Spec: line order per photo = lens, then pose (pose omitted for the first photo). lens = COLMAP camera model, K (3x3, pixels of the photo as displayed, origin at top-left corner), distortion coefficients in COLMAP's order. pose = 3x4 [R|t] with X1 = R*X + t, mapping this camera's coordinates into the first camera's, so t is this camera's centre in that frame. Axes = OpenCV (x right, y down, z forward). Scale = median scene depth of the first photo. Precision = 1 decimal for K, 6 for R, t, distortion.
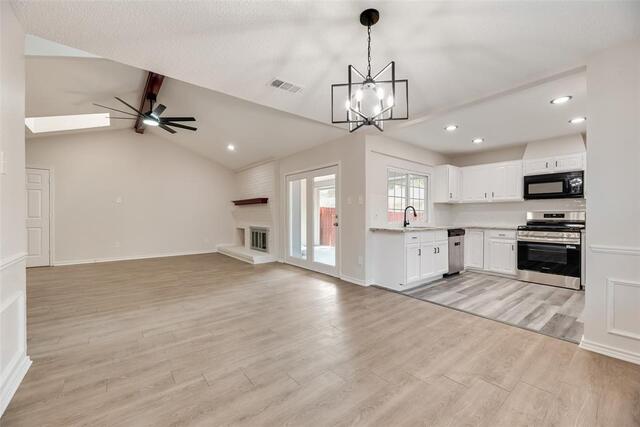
lens RADIAL K [[260.1, 0, 319.8], [0, 260.1, 214.5], [0, 0, 1]] dist [-0.002765, 0.000013]
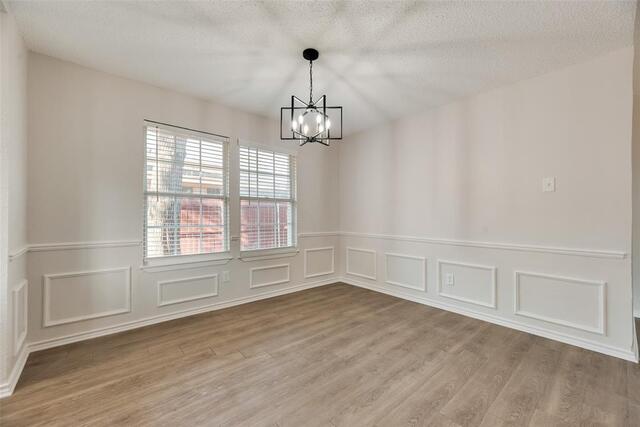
lens RADIAL K [[260.1, 0, 322.0], [0, 260.1, 214.4], [0, 0, 1]] dist [-0.002765, 0.000013]
pose [[-0.999279, -0.003647, -0.037780, 0.171122], [-0.003298, 0.999952, -0.009276, 0.003770], [0.037812, -0.009145, -0.999243, 2.025318]]
